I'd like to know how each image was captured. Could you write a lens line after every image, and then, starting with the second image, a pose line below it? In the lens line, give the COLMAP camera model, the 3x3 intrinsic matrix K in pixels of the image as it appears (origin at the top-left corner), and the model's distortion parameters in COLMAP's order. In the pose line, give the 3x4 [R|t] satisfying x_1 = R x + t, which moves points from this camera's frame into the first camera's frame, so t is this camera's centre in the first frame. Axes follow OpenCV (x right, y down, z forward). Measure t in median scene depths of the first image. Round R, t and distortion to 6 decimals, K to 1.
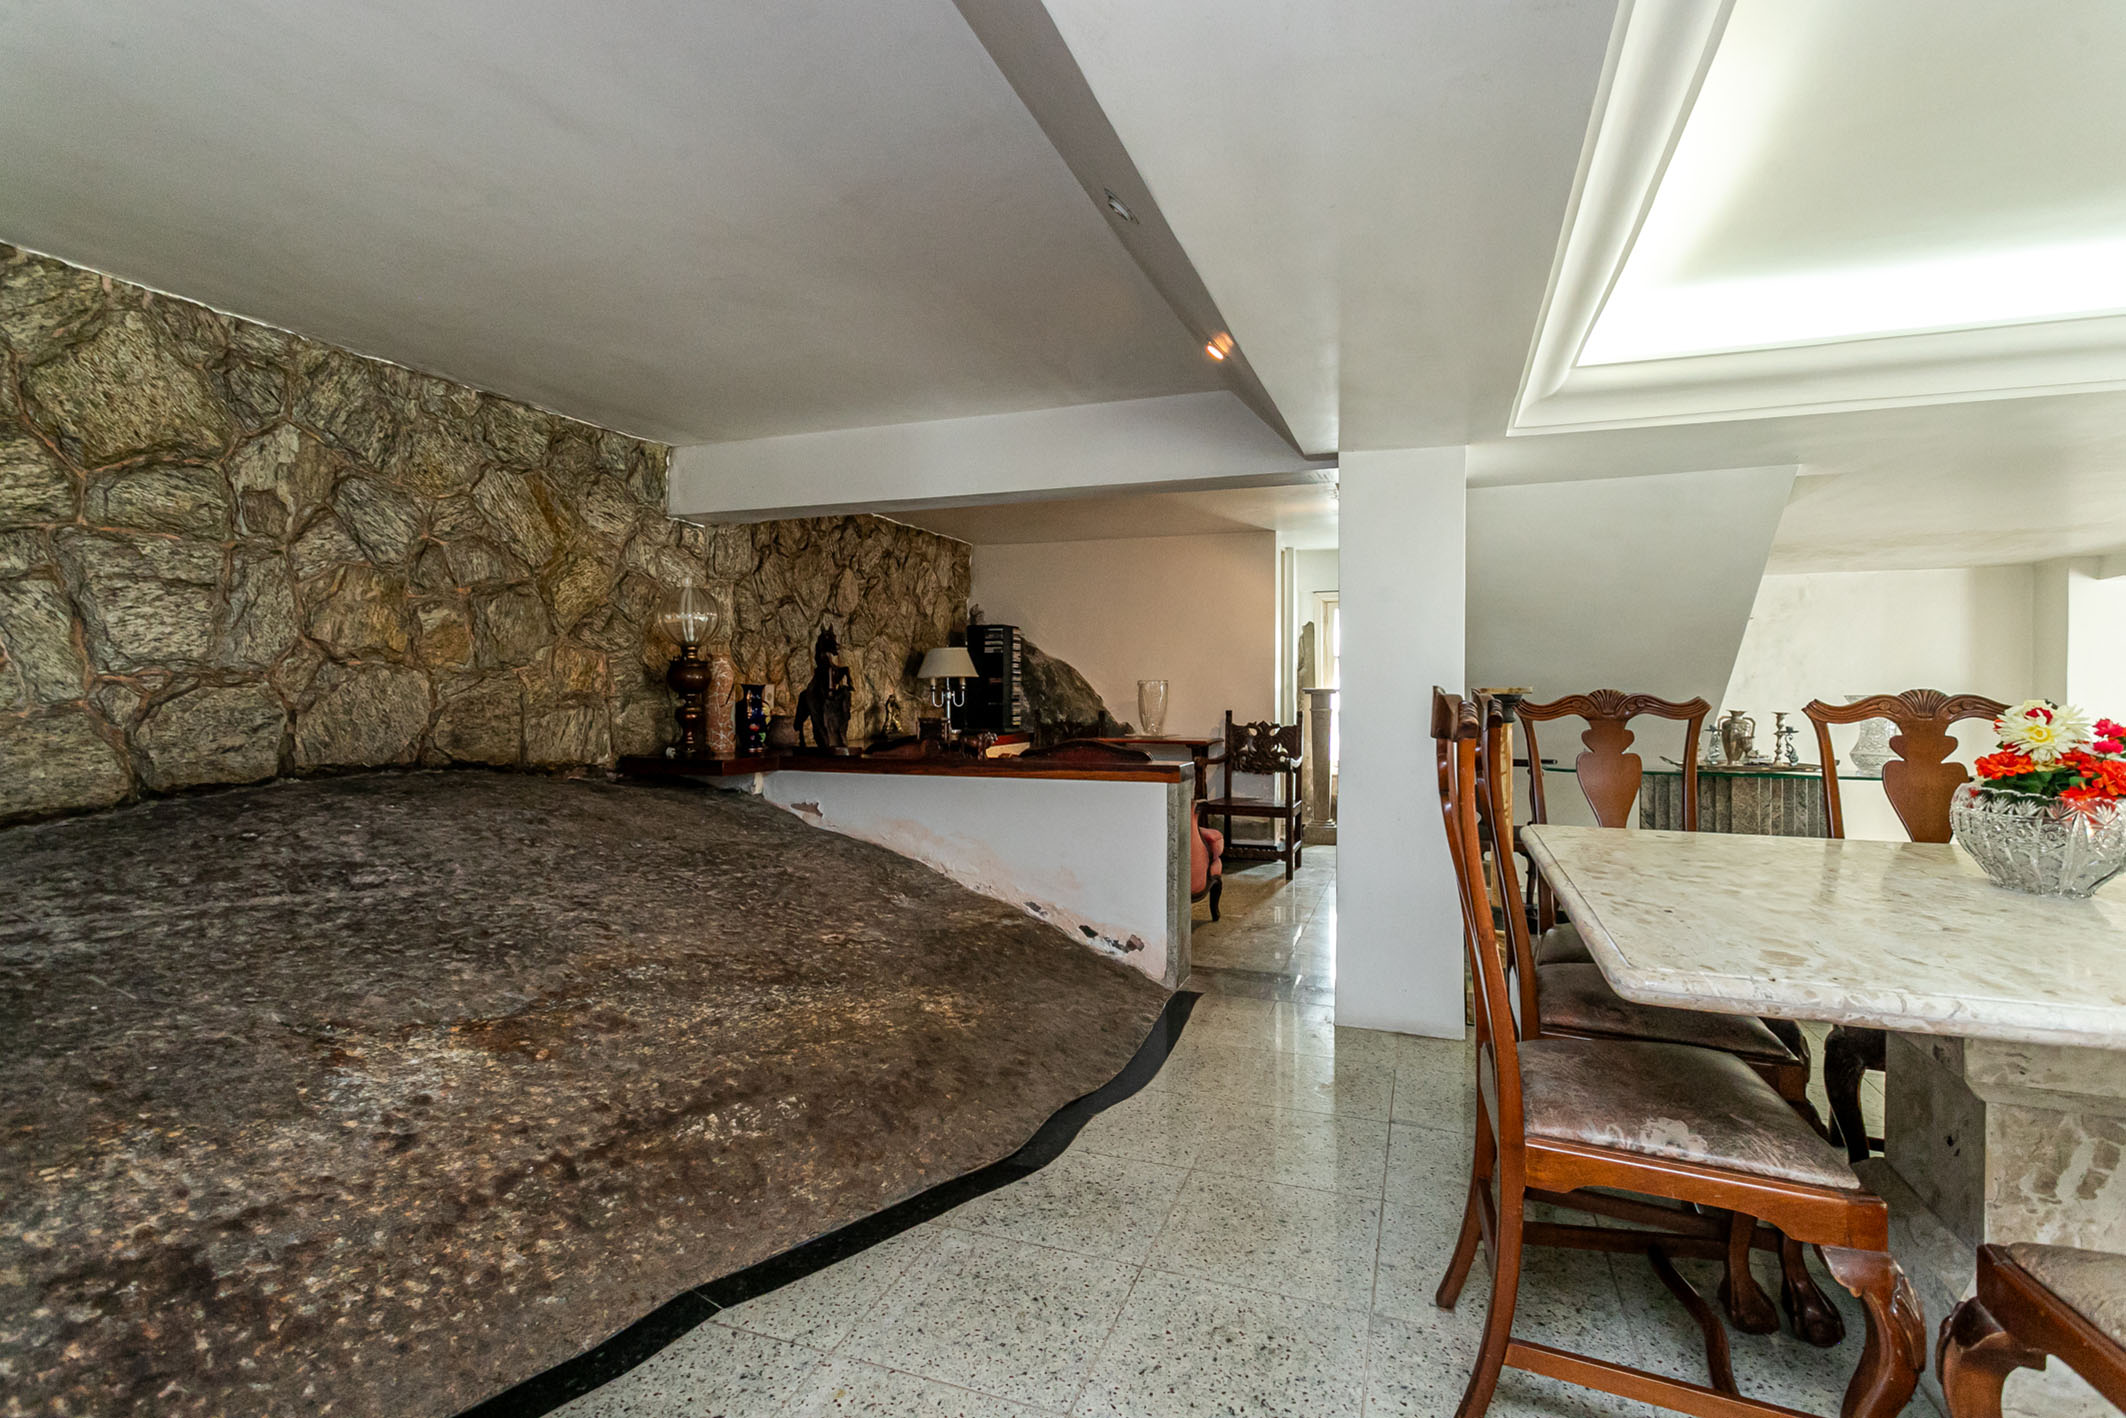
lens RADIAL K [[1001.7, 0, 1063.4], [0, 1001.7, 706.2], [0, 0, 1]] dist [-0.002777, -0.000546]
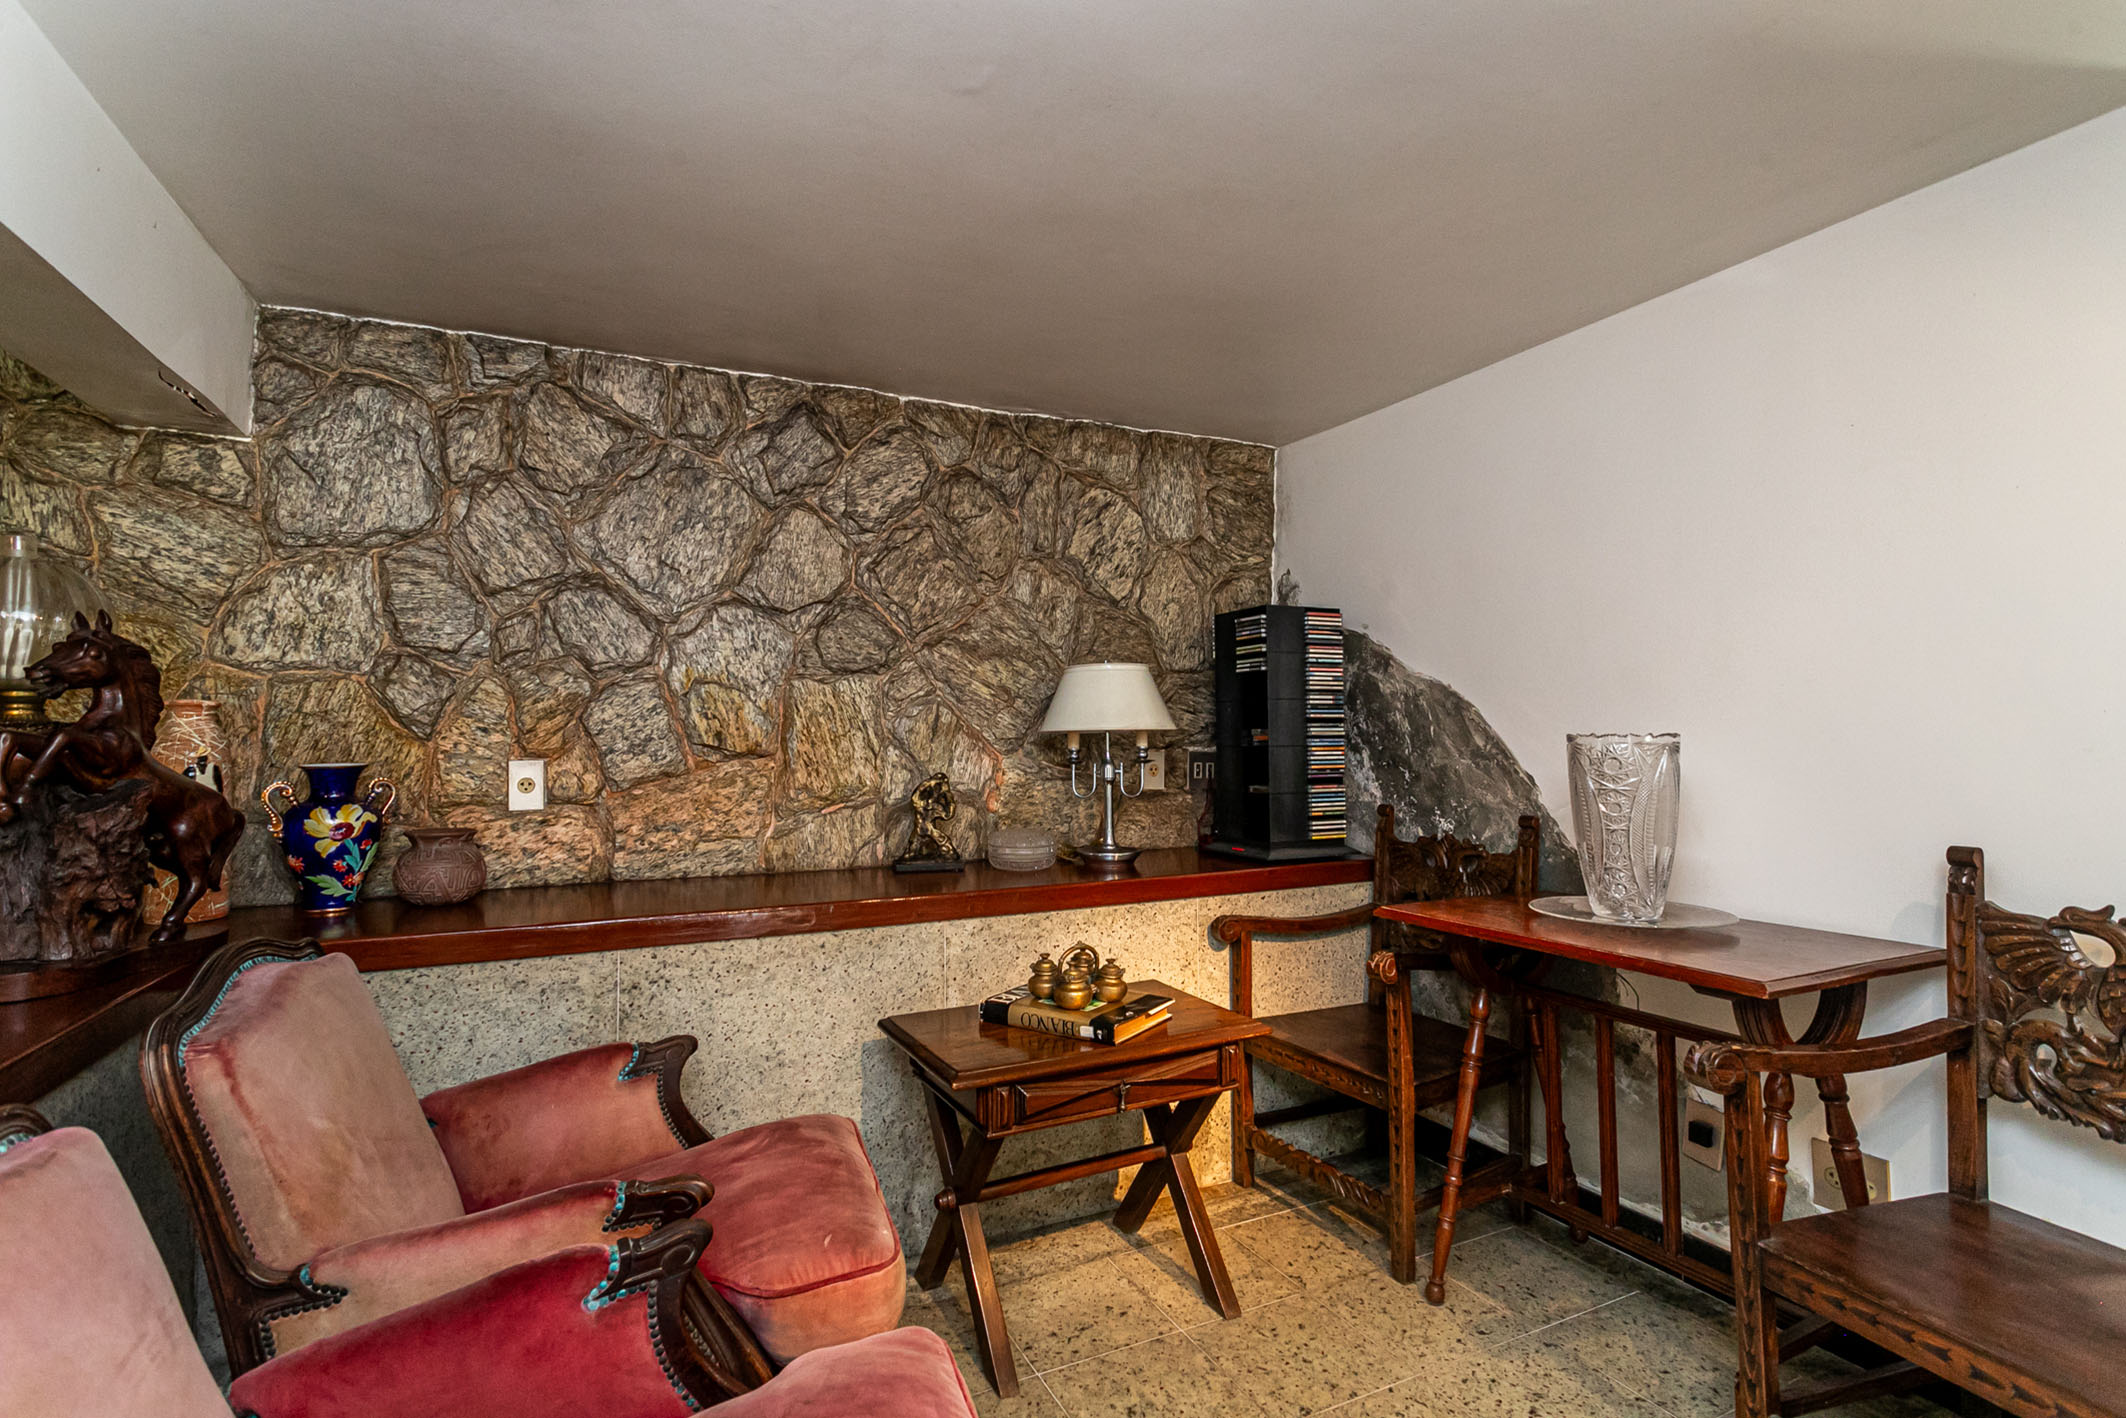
lens RADIAL K [[1001.7, 0, 1066.5], [0, 1001.7, 690.1], [0, 0, 1]] dist [-0.002777, -0.000546]
pose [[0.713981, -0.040806, -0.698975, 0.181518], [0.001211, 0.998371, -0.057047, -0.021544], [0.700164, 0.039884, 0.712867, 0.659892]]
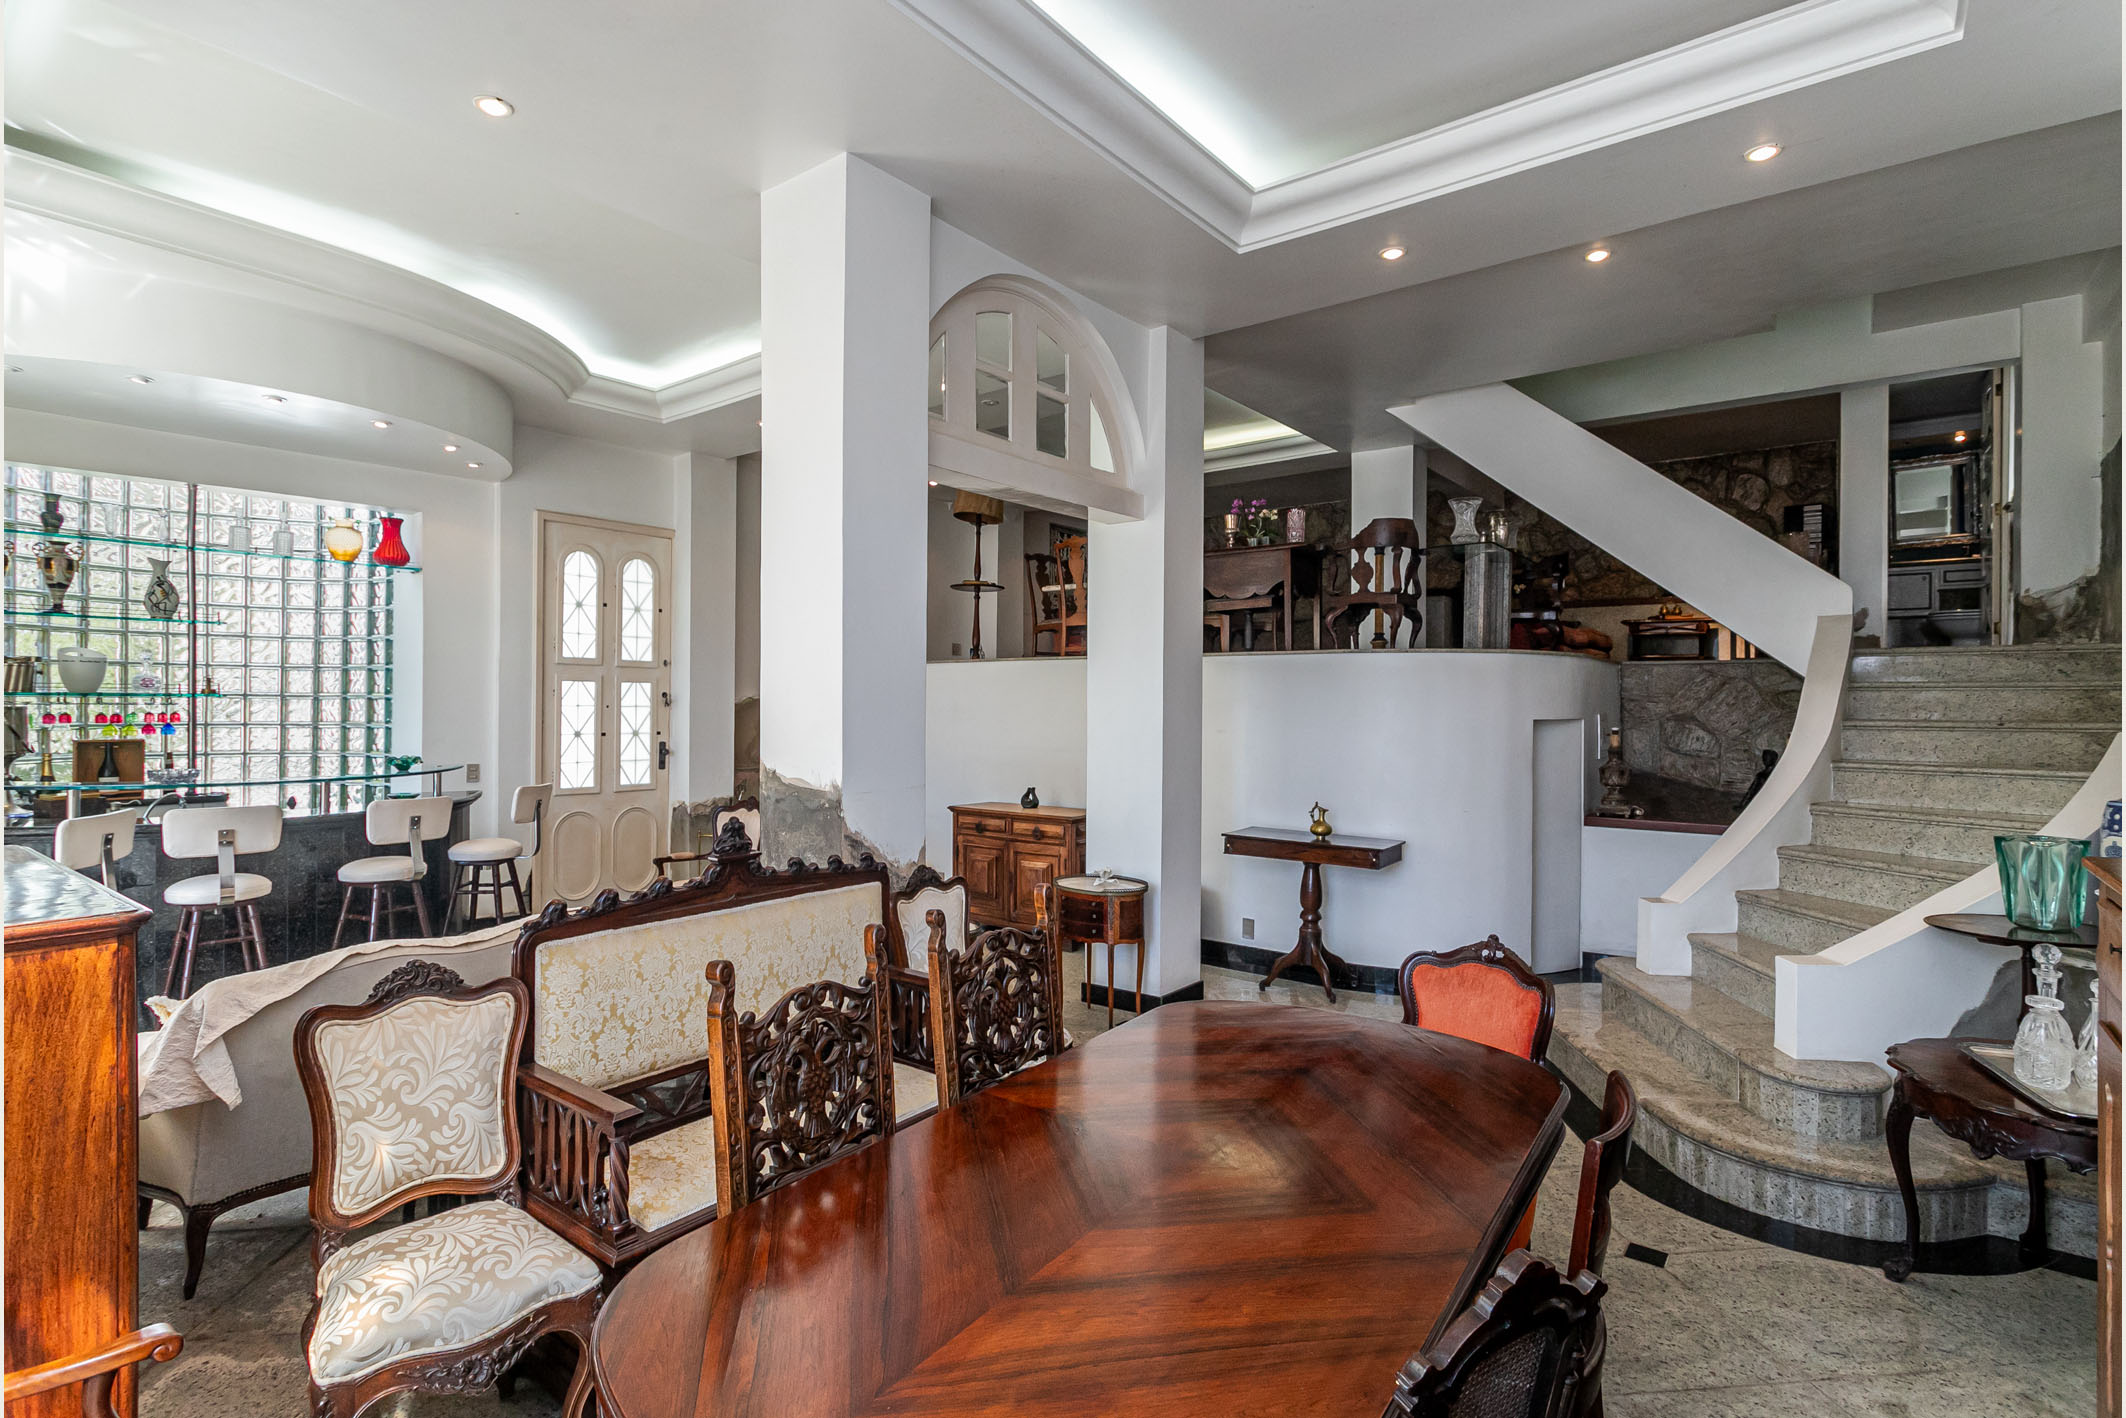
lens RADIAL K [[1001.7, 0, 1068.6], [0, 1001.7, 711.3], [0, 0, 1]] dist [-0.002777, -0.000546]
pose [[-0.298029, -0.003032, -0.954552, 1.511043], [-0.008733, 0.999962, -0.000450, 0.202317], [0.954517, 0.008202, -0.298044, 0.516110]]
